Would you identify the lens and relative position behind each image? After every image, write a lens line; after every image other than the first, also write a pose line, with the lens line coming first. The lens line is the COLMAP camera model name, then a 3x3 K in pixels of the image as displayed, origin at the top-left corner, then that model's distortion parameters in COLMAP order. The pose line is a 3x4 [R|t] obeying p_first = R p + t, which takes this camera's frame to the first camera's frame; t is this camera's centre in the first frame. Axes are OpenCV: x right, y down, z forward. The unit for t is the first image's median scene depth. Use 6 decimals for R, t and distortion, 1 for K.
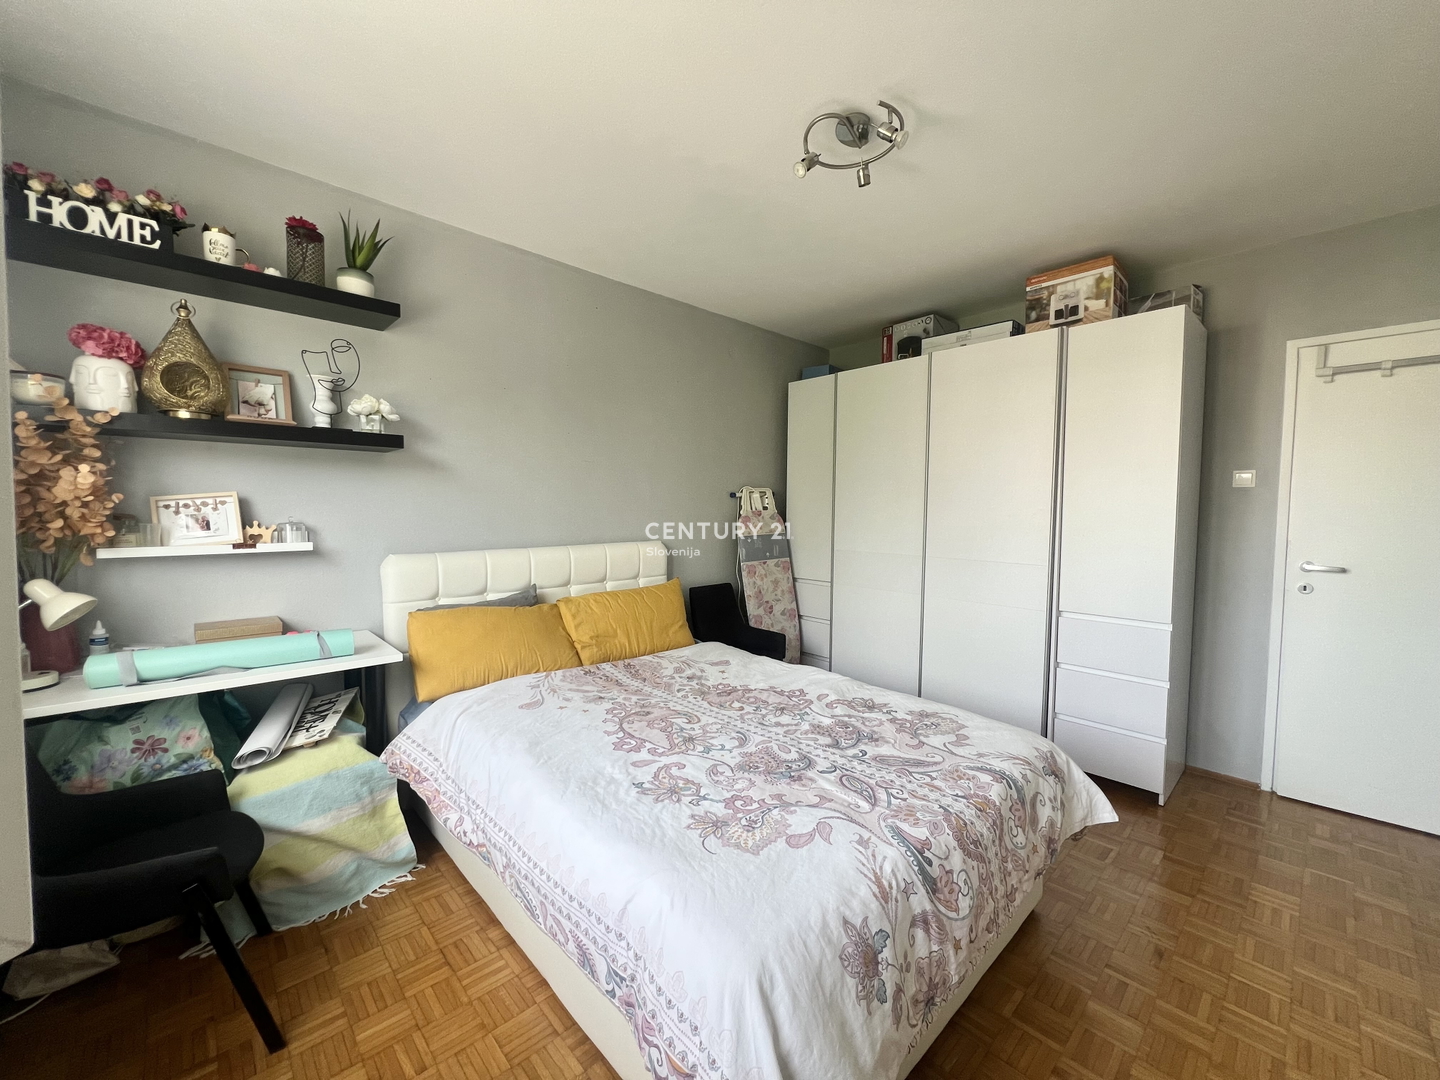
lens RADIAL K [[575.7, 0, 716.4], [0, 575.7, 535.9], [0, 0, 1]] dist [-0.000759, 0.000417]
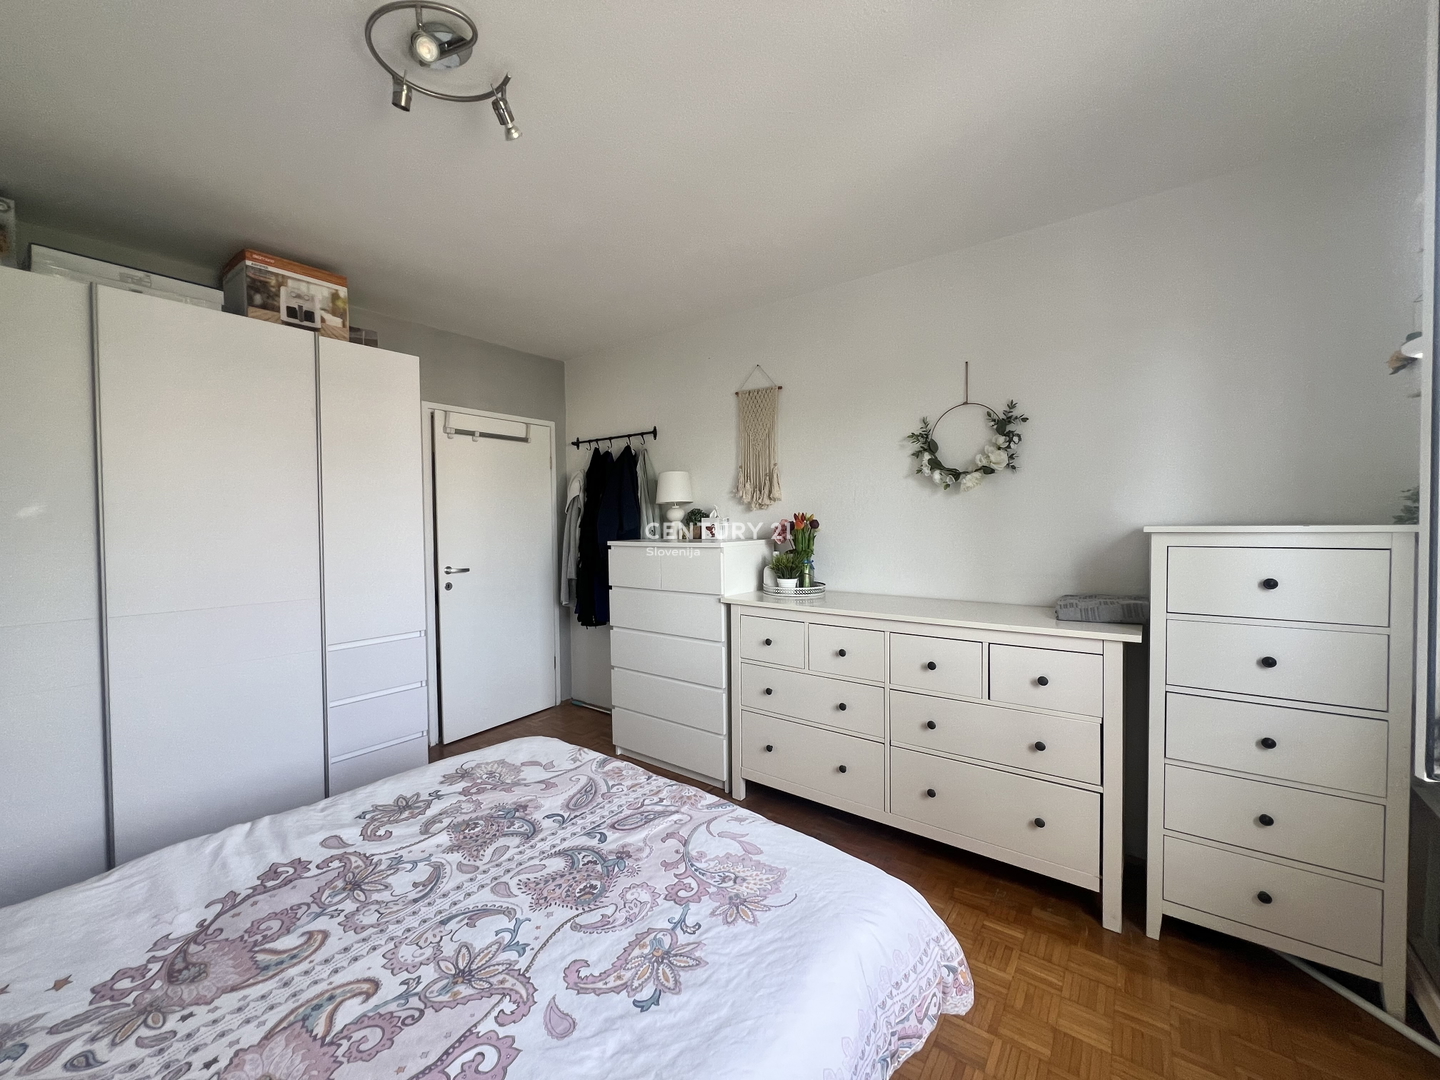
lens RADIAL K [[575.7, 0, 718.1], [0, 575.7, 534.9], [0, 0, 1]] dist [-0.000759, 0.000417]
pose [[-0.168604, -0.033709, 0.985107, -0.572347], [0.053857, 0.997607, 0.043354, -0.071982], [-0.984211, 0.060365, -0.166385, 0.768953]]
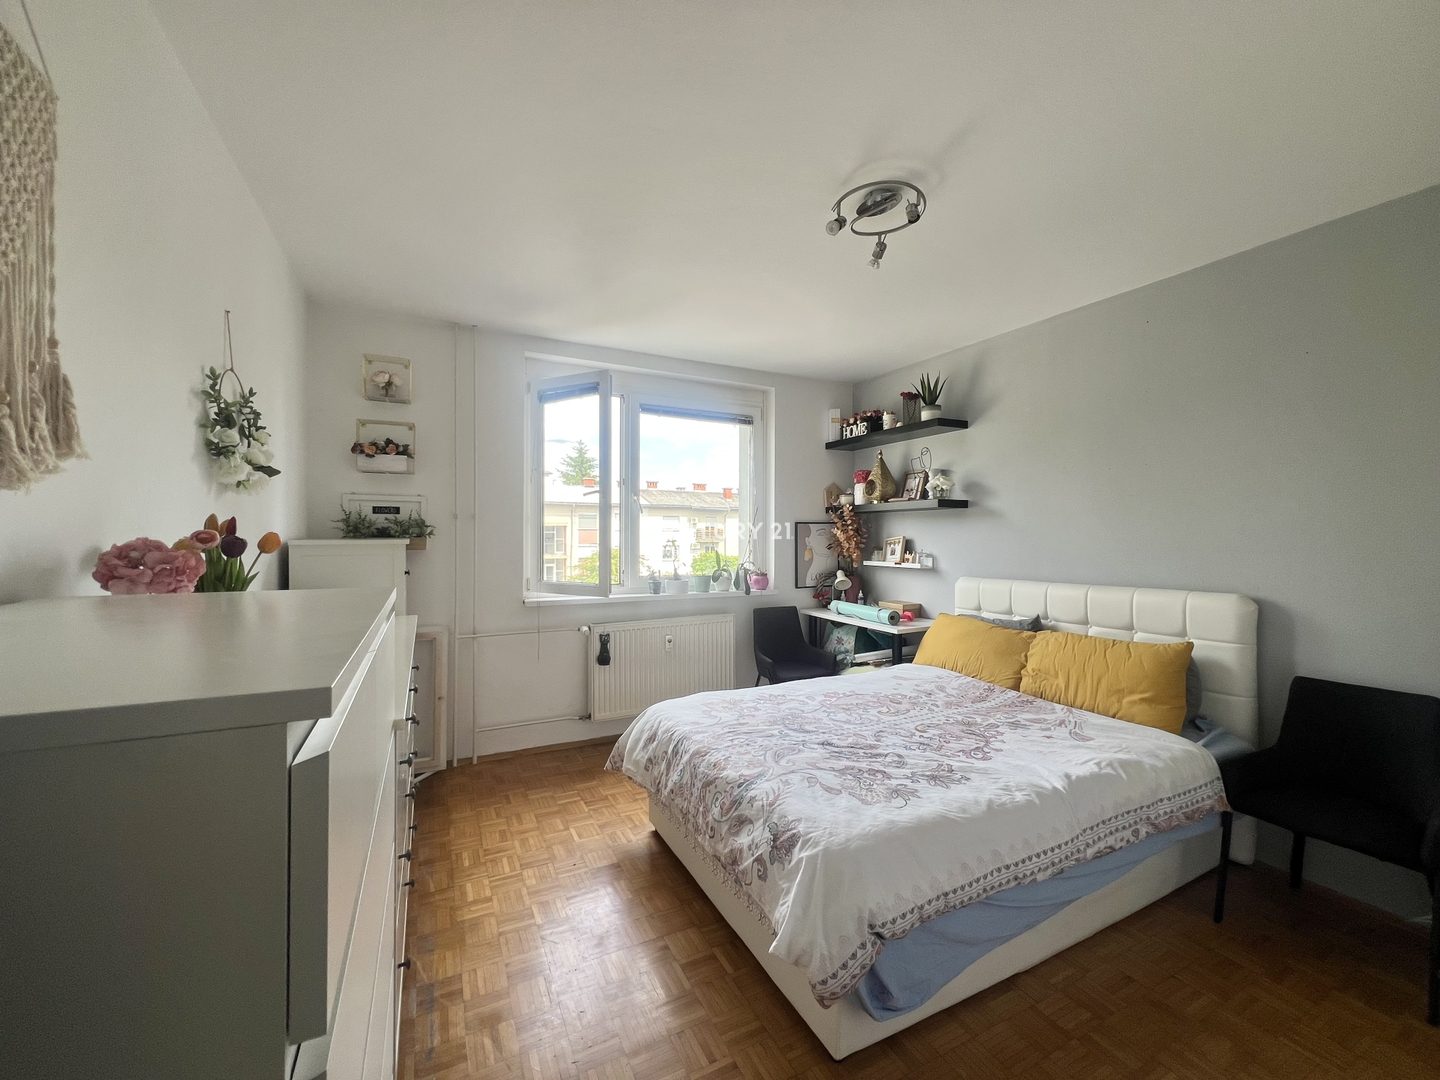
lens RADIAL K [[575.7, 0, 720.3], [0, 575.7, 535.7], [0, 0, 1]] dist [-0.000759, 0.000417]
pose [[-0.278204, -0.007459, -0.960493, 1.306826], [-0.051439, 0.998651, 0.007144, -0.062797], [0.959144, 0.051394, -0.278213, 1.000183]]
